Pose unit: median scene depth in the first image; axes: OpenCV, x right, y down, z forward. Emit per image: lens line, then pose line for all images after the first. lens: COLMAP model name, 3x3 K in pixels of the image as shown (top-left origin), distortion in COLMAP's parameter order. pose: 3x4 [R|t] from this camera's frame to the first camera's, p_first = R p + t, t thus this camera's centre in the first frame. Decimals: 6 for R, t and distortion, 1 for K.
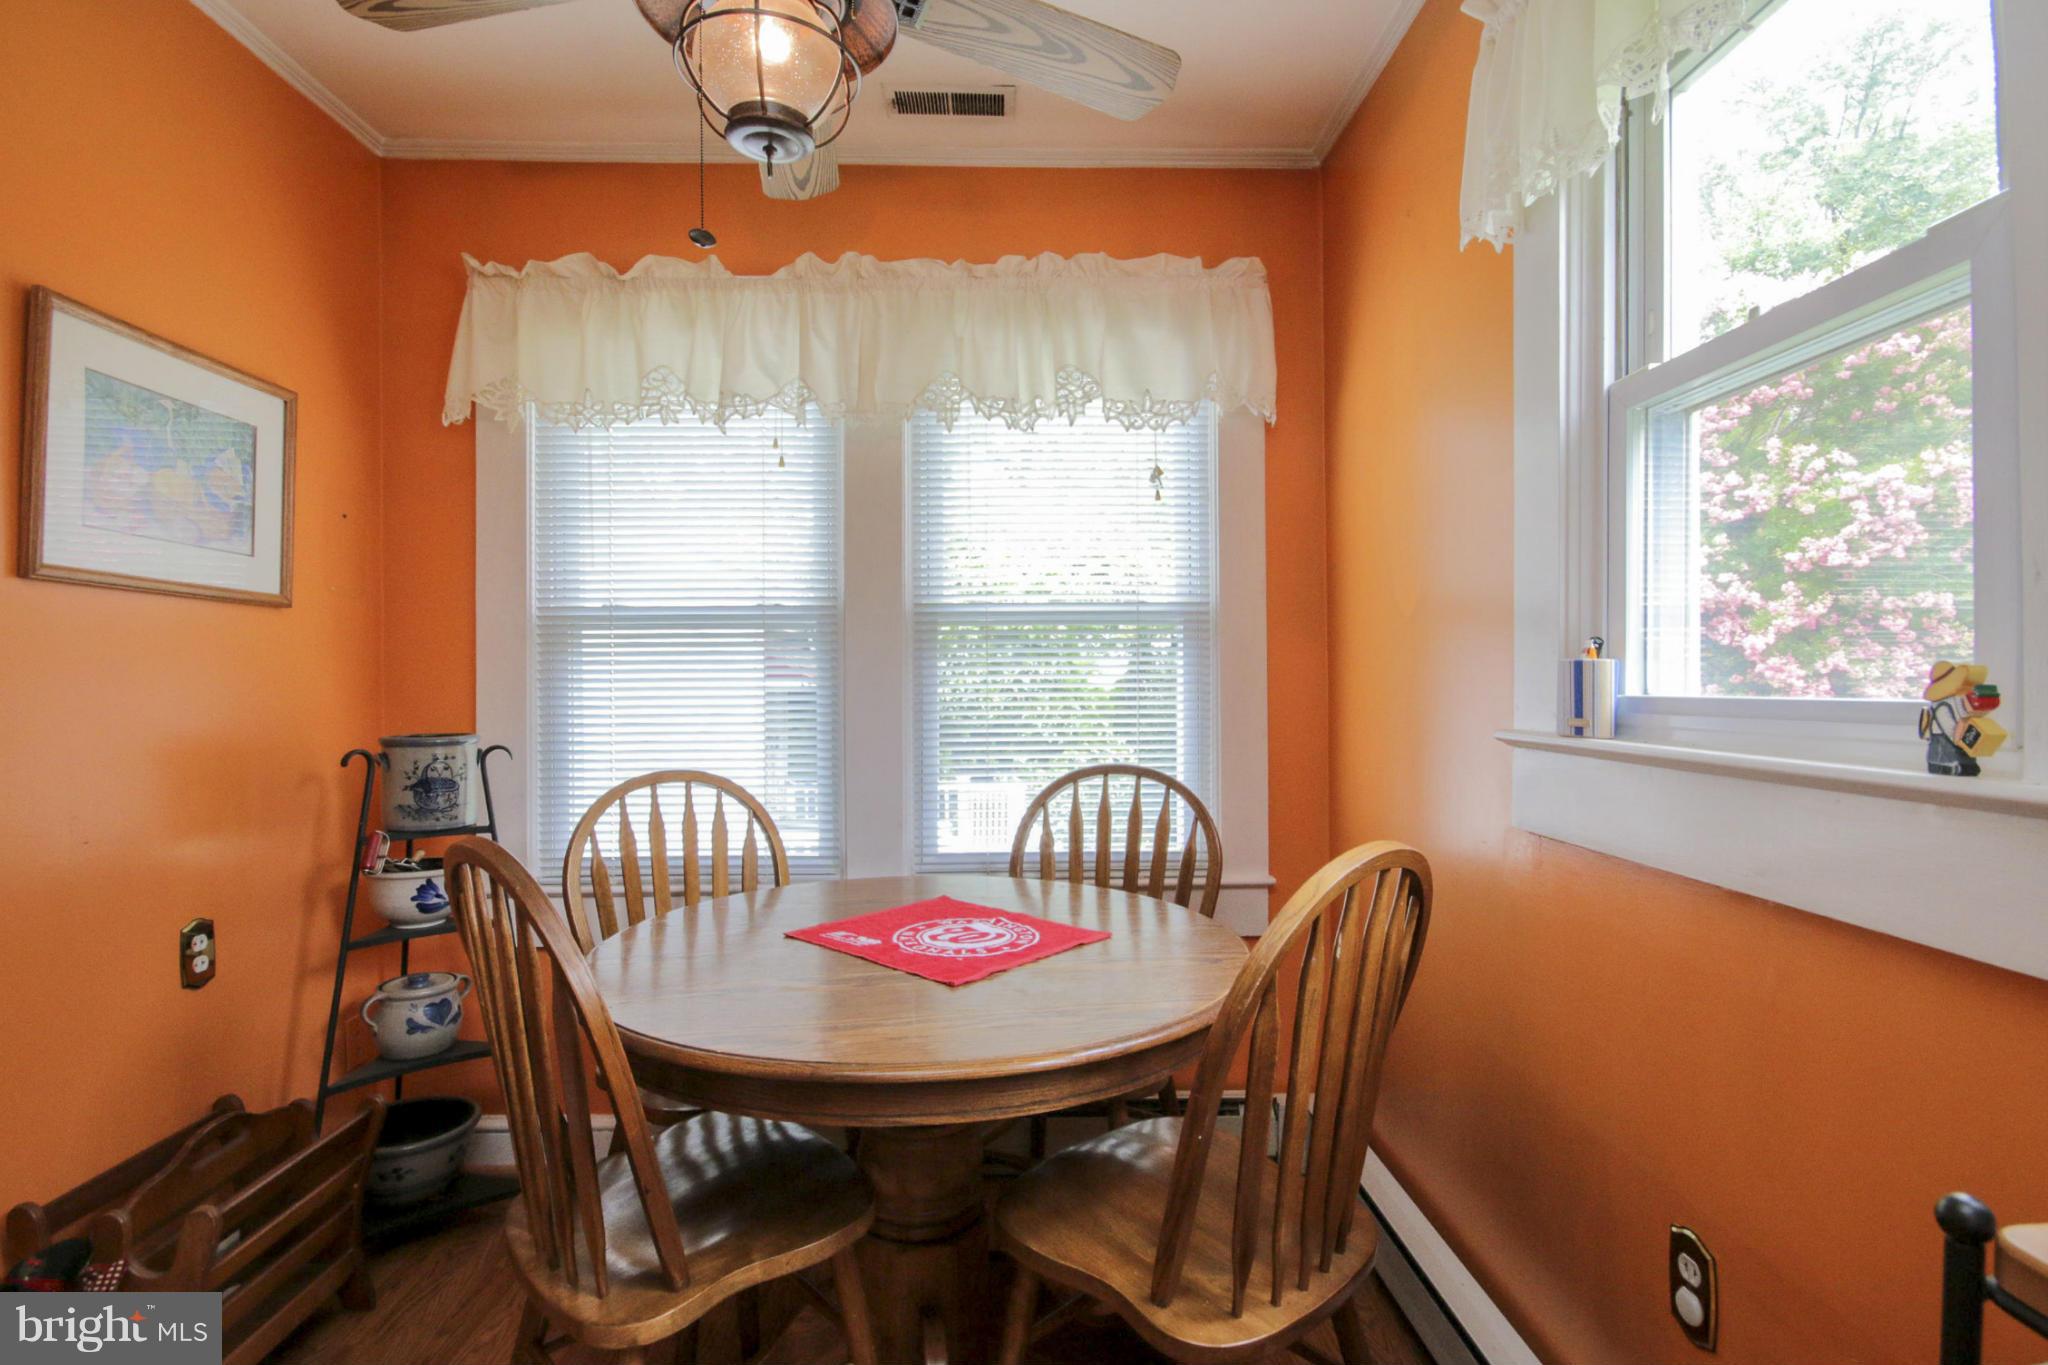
lens RADIAL K [[945.8, 0, 1023.9], [0, 945.8, 690.9], [0, 0, 1]] dist [0.000208, 0.000226]
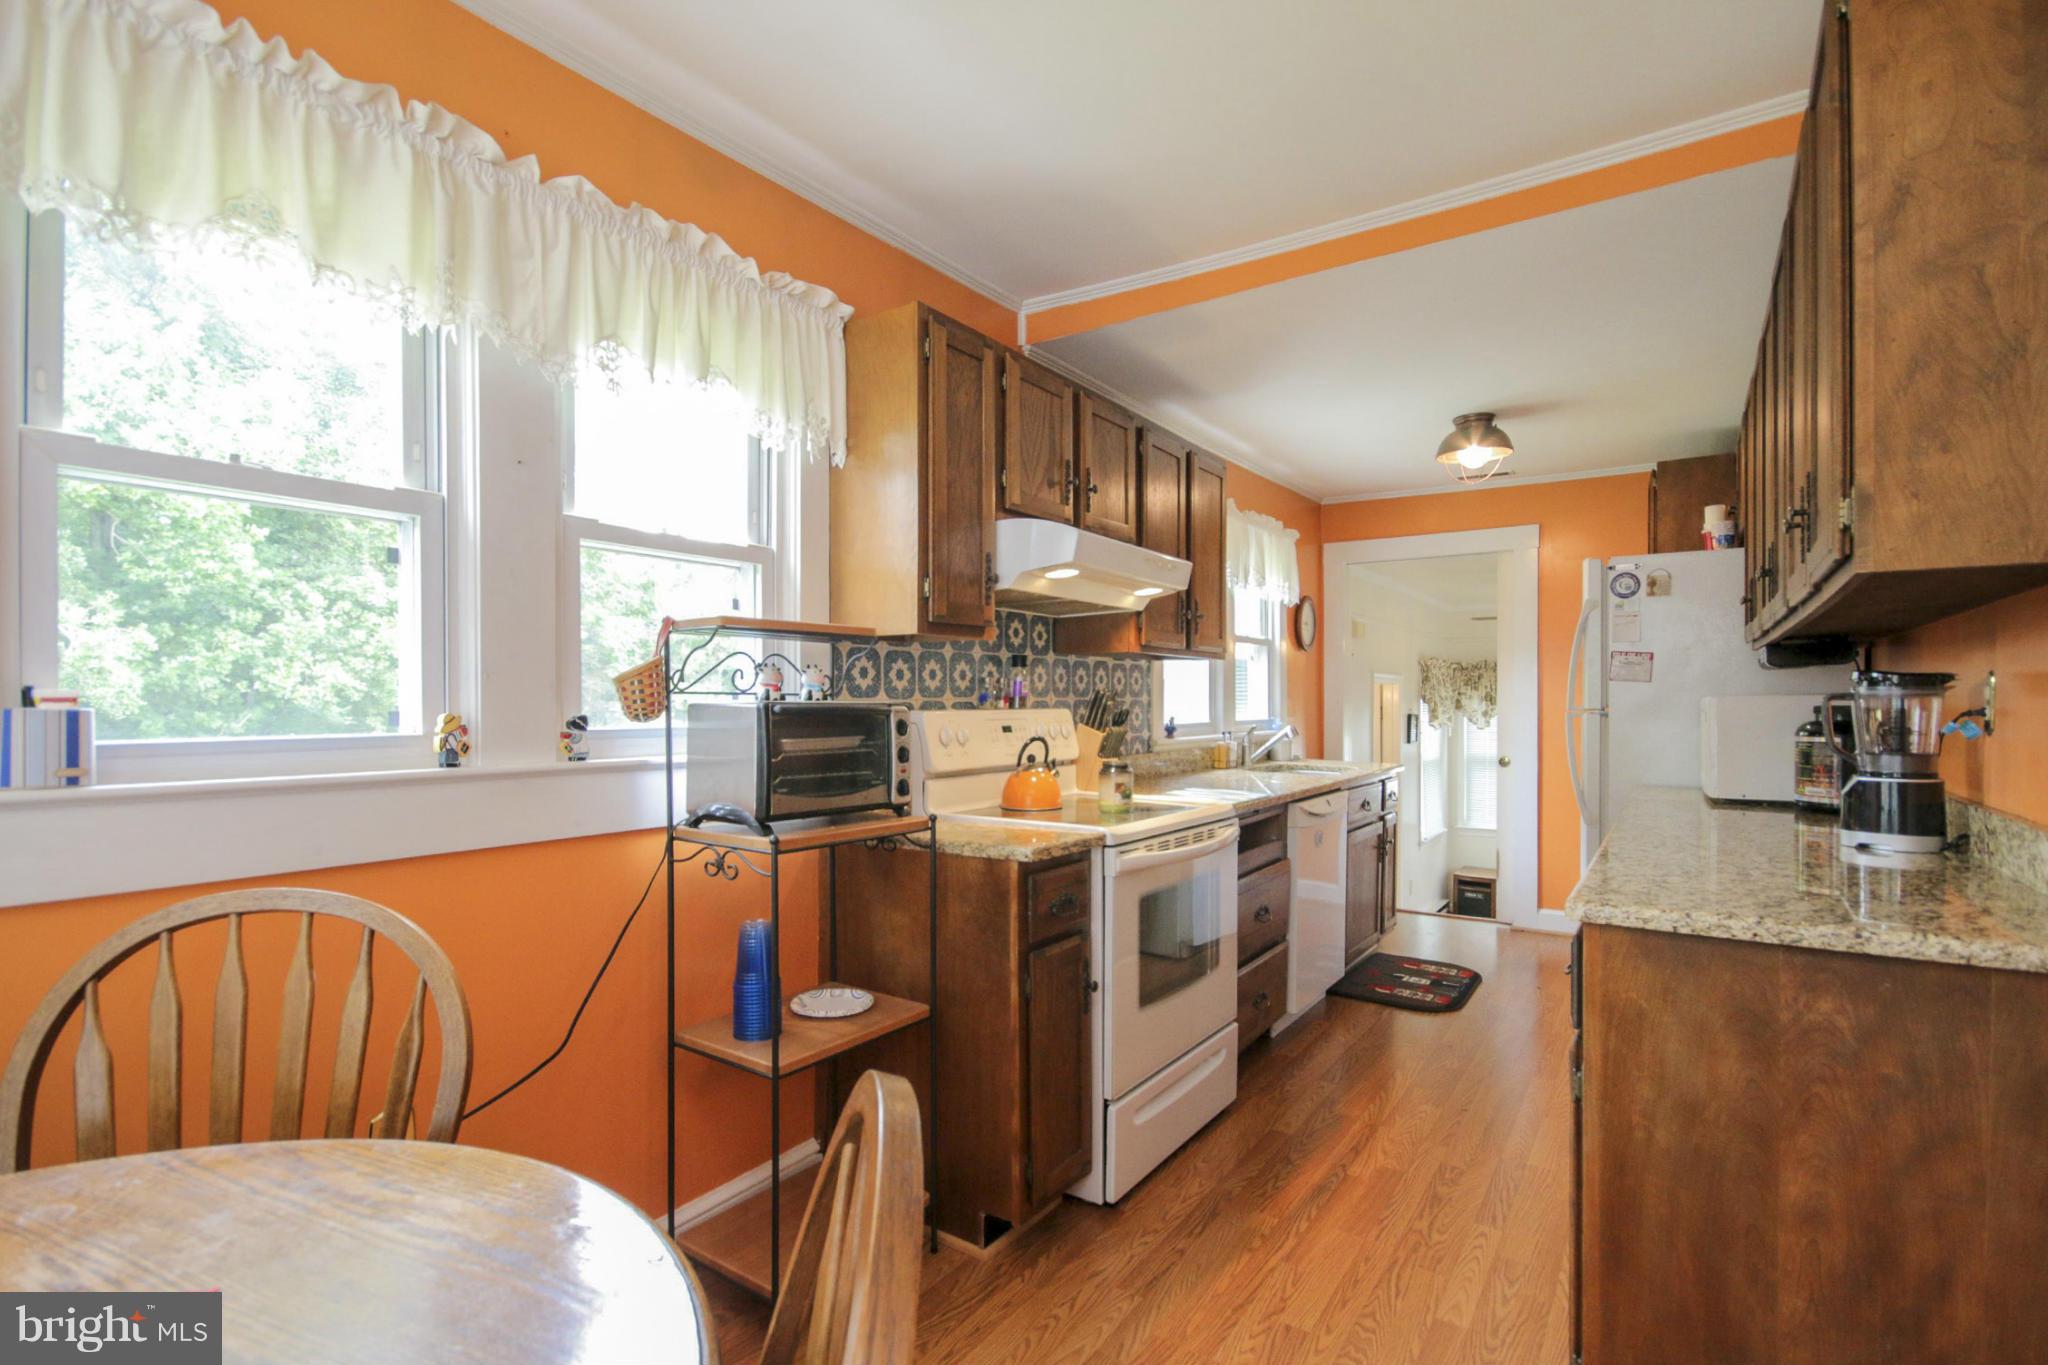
lens RADIAL K [[945.8, 0, 1023.9], [0, 945.8, 690.9], [0, 0, 1]] dist [0.000208, 0.000226]
pose [[-0.796745, 0.006974, 0.604275, -0.947478], [0.008523, 0.999964, -0.000303, -0.050501], [-0.604255, 0.004909, -0.796776, 1.373274]]
